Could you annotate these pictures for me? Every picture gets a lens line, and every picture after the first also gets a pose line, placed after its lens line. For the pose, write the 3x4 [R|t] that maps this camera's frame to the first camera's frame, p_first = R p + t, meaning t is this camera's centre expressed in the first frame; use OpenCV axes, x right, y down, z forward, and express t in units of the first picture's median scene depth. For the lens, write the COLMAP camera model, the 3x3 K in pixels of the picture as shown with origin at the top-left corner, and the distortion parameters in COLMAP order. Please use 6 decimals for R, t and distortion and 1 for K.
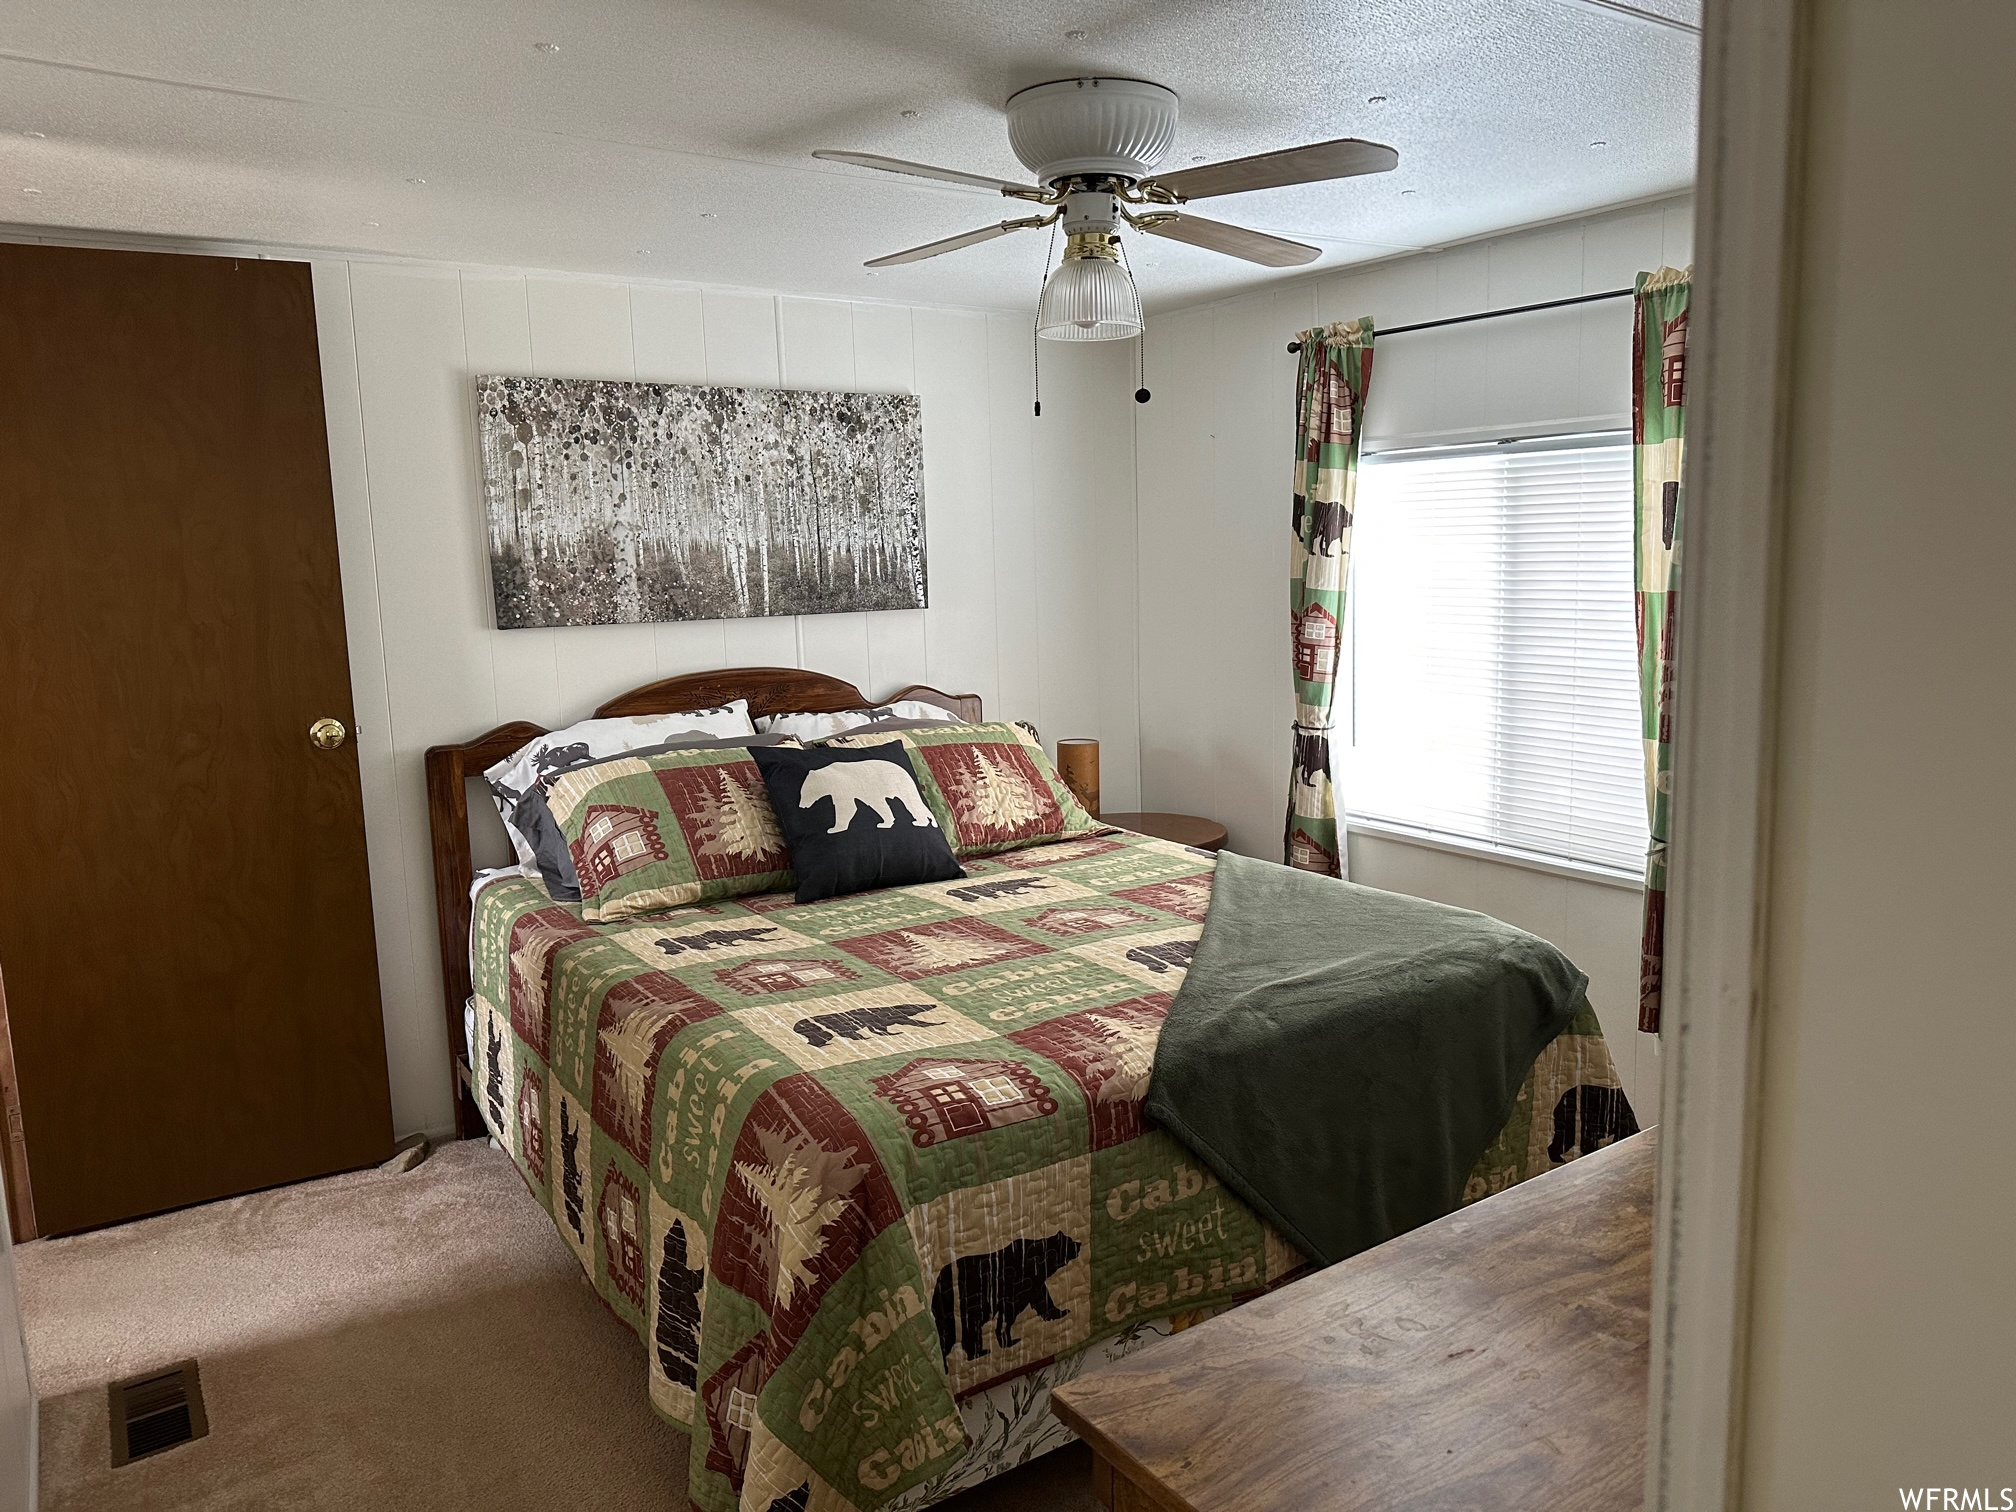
lens RADIAL K [[1404.4, 0, 1014.6], [0, 1404.4, 752.0], [0, 0, 1]] dist [0.135311, -0.244509]
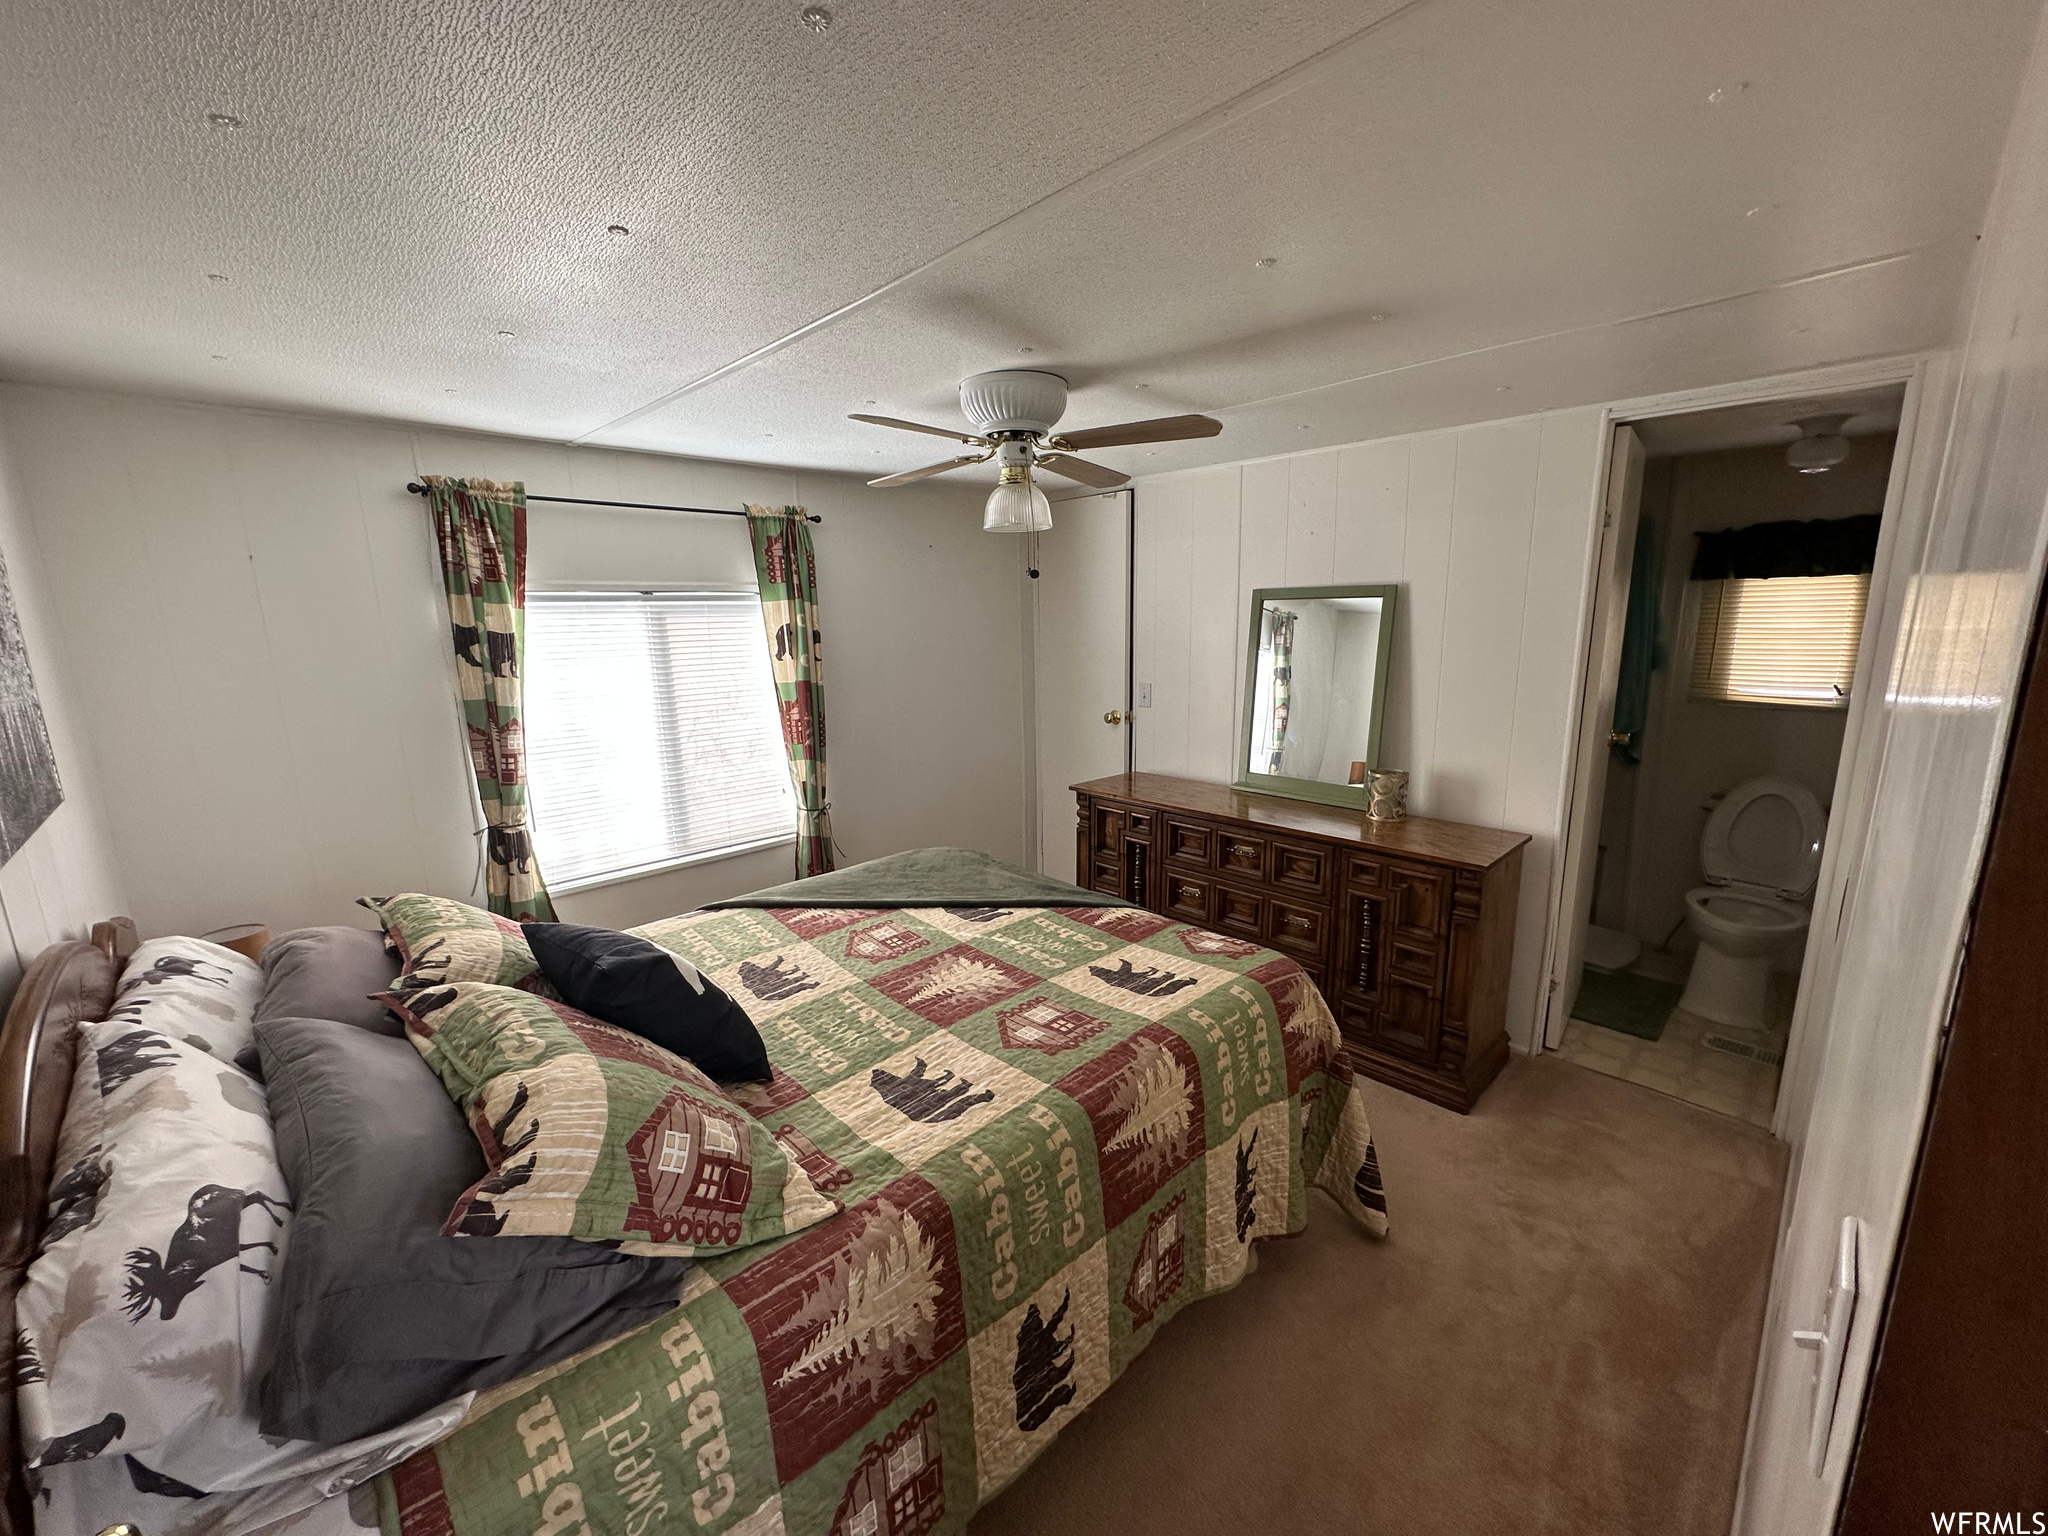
lens RADIAL K [[818.7, 0, 1021.0], [0, 818.7, 768.6], [0, 0, 1]] dist [-0.000920, 0.000337]
pose [[-0.180542, -0.163648, 0.969858, -0.710868], [0.164592, 0.967130, 0.193827, -0.172764], [-0.969698, 0.194625, -0.147673, 0.954473]]
